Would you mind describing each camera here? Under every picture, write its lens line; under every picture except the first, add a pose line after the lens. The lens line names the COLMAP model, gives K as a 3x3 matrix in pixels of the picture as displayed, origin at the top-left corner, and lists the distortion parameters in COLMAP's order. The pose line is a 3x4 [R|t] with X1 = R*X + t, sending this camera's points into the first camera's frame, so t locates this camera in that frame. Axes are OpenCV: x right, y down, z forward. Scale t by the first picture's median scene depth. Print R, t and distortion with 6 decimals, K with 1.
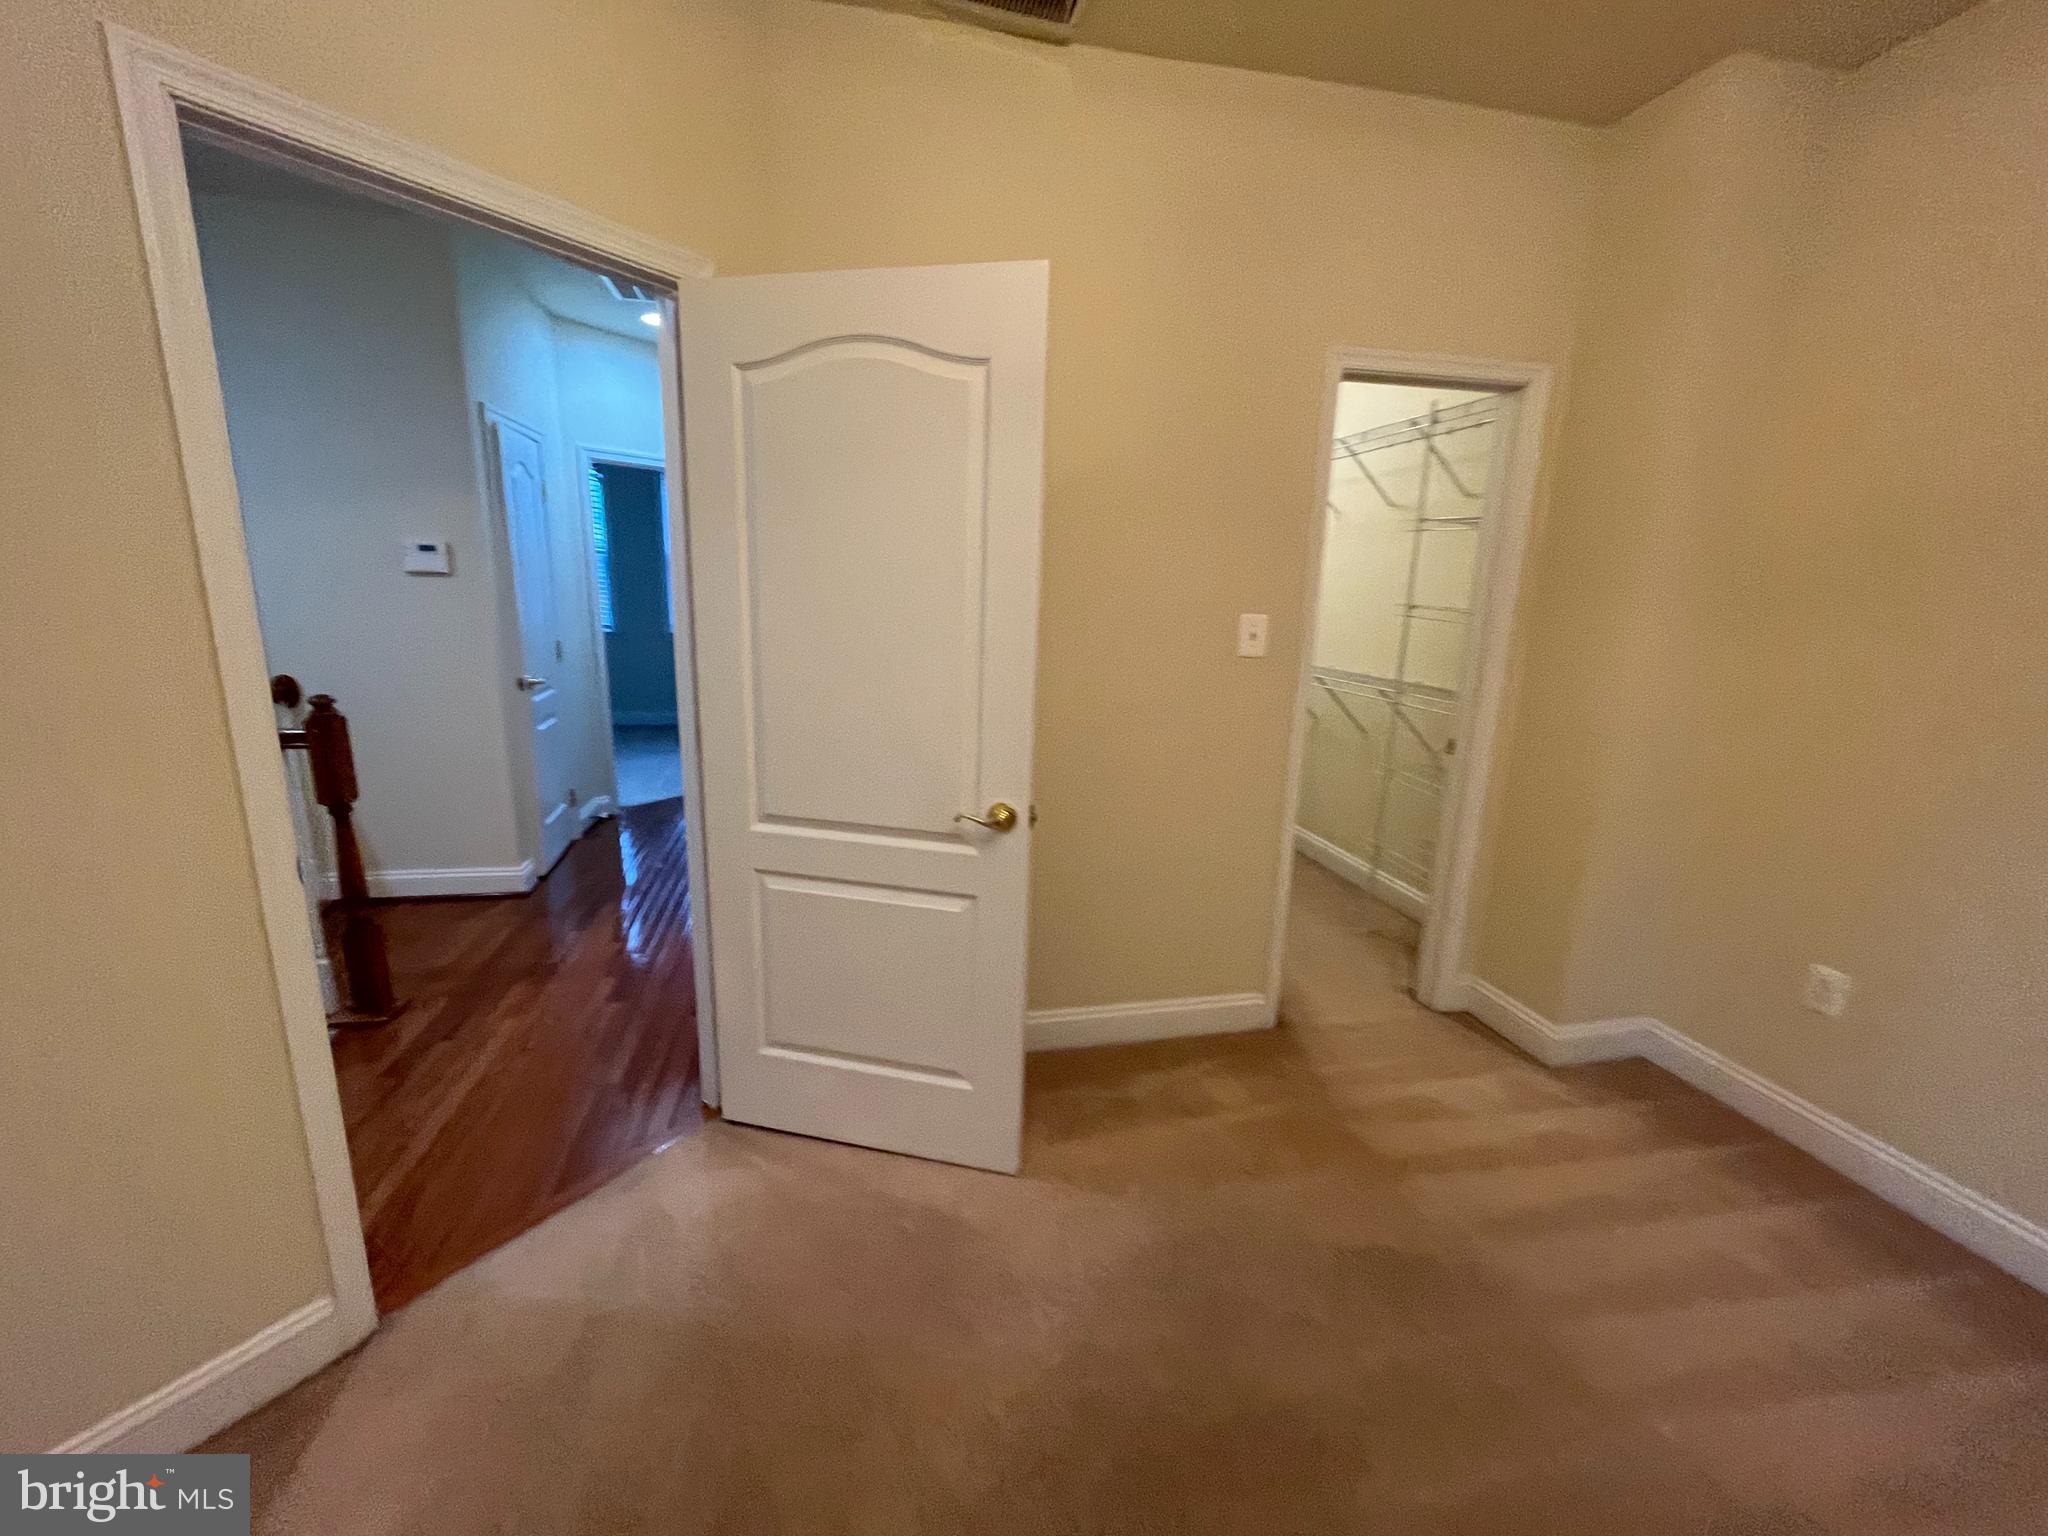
lens RADIAL K [[830.5, 0, 1017.6], [0, 830.5, 767.6], [0, 0, 1]] dist [-0.002197, -0.000601]
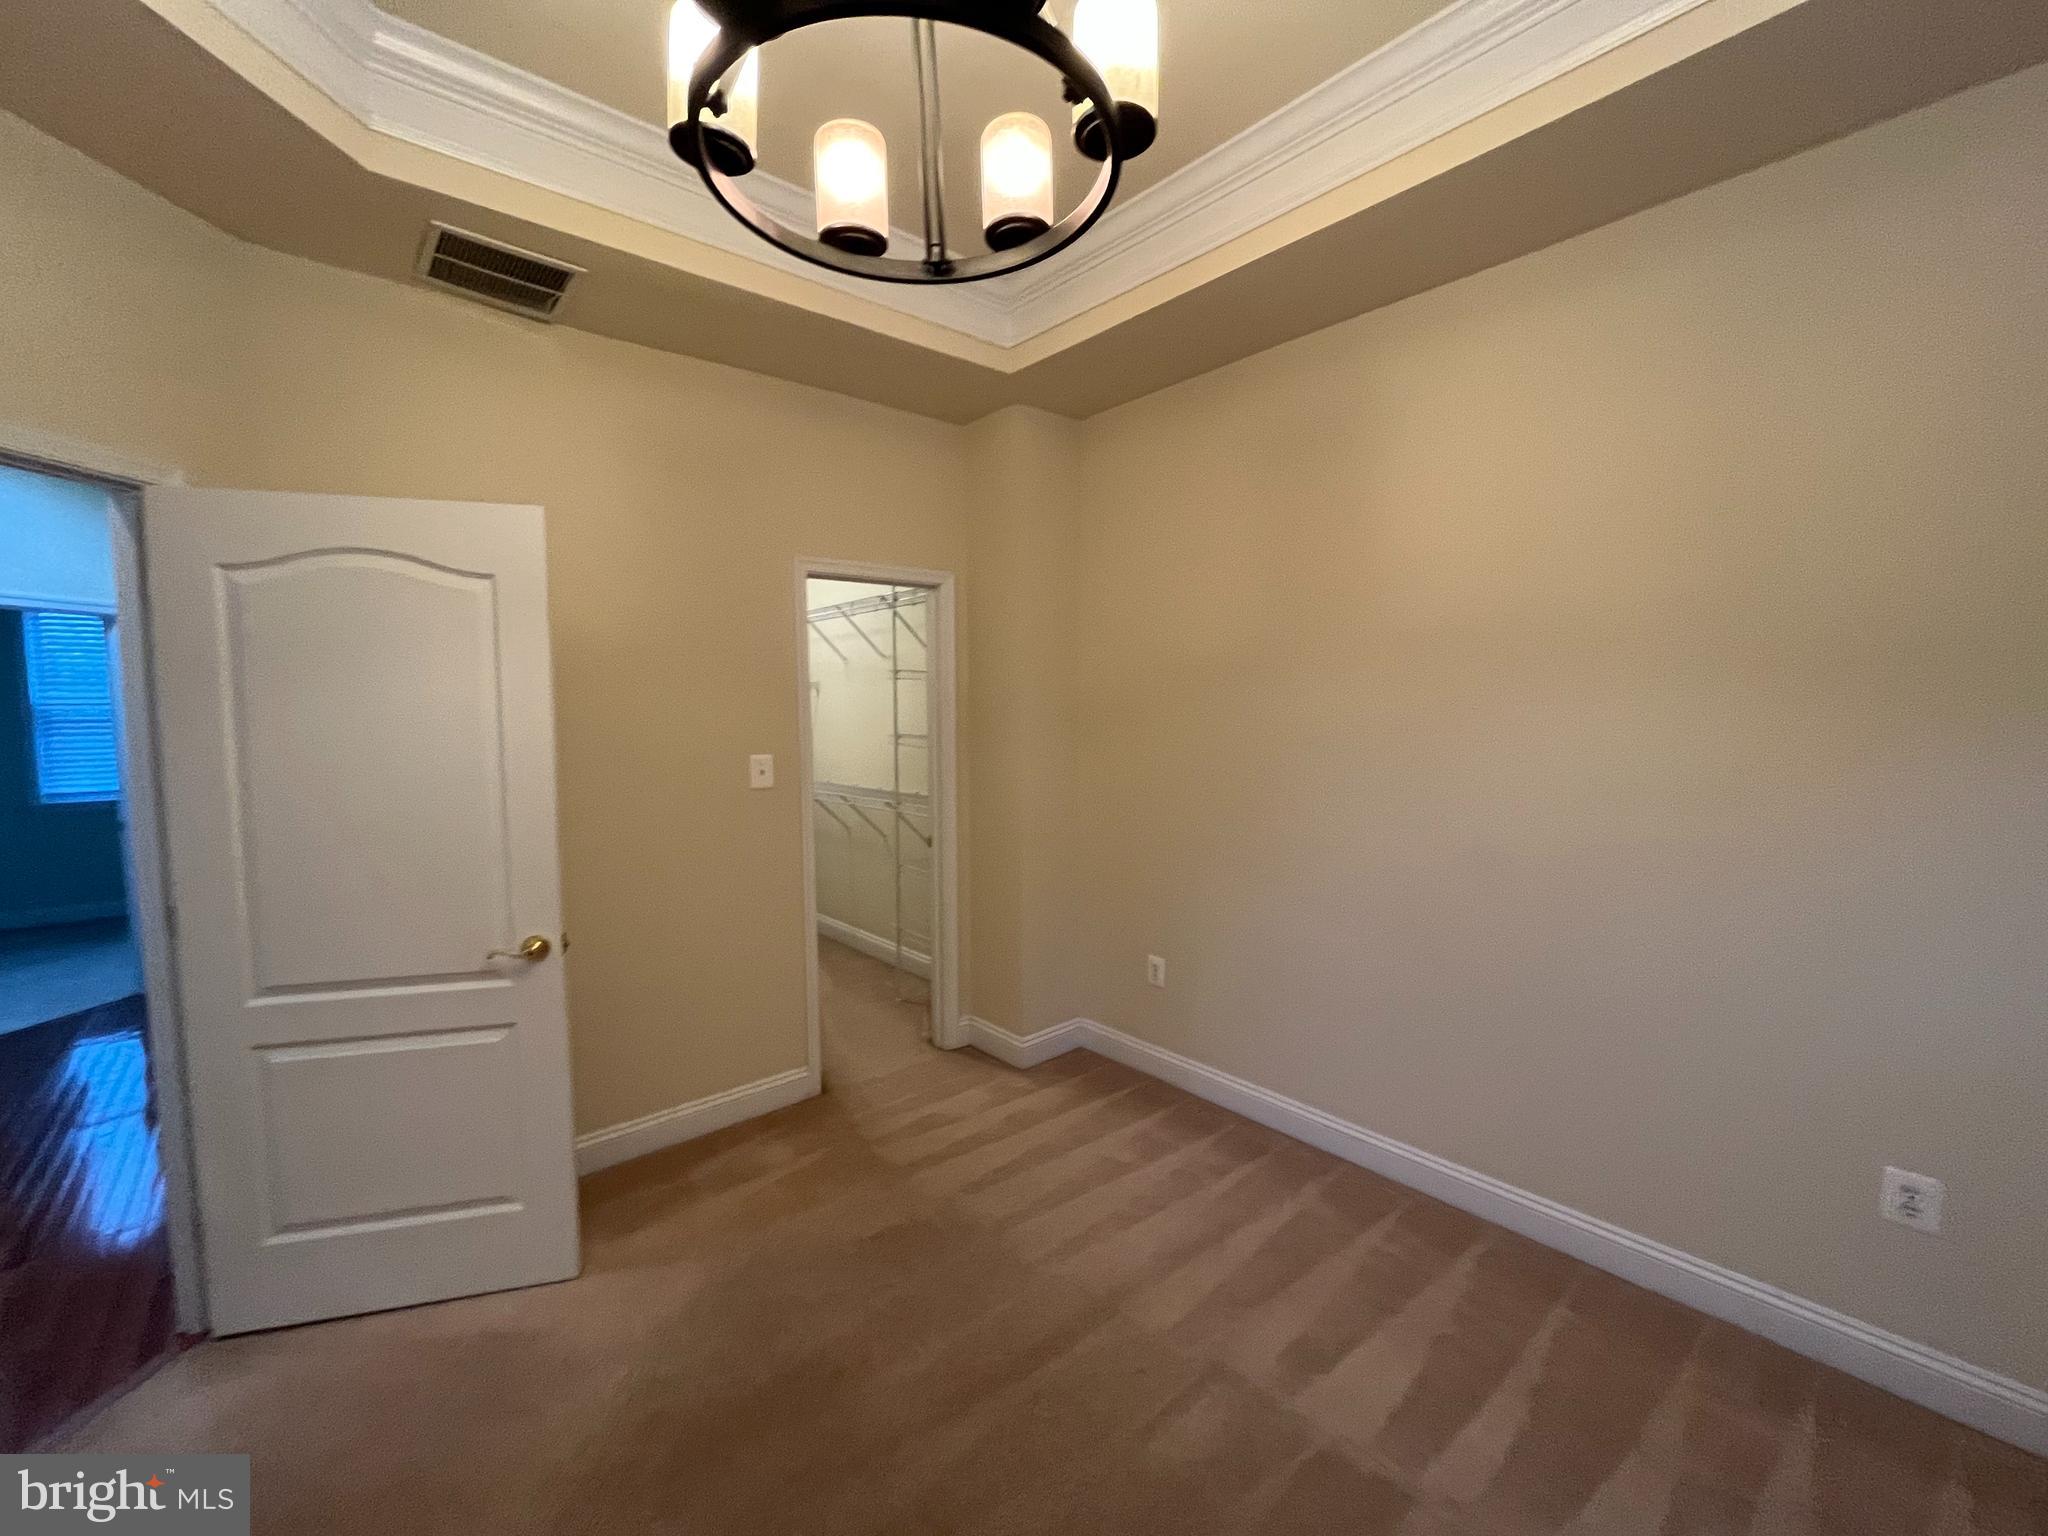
lens RADIAL K [[830.5, 0, 1017.6], [0, 830.5, 767.6], [0, 0, 1]] dist [-0.002197, -0.000601]
pose [[0.873767, -0.070404, 0.481221, 0.022313], [0.136663, 0.985142, -0.104014, 0.017902], [-0.466748, 0.156649, 0.870406, -0.271773]]
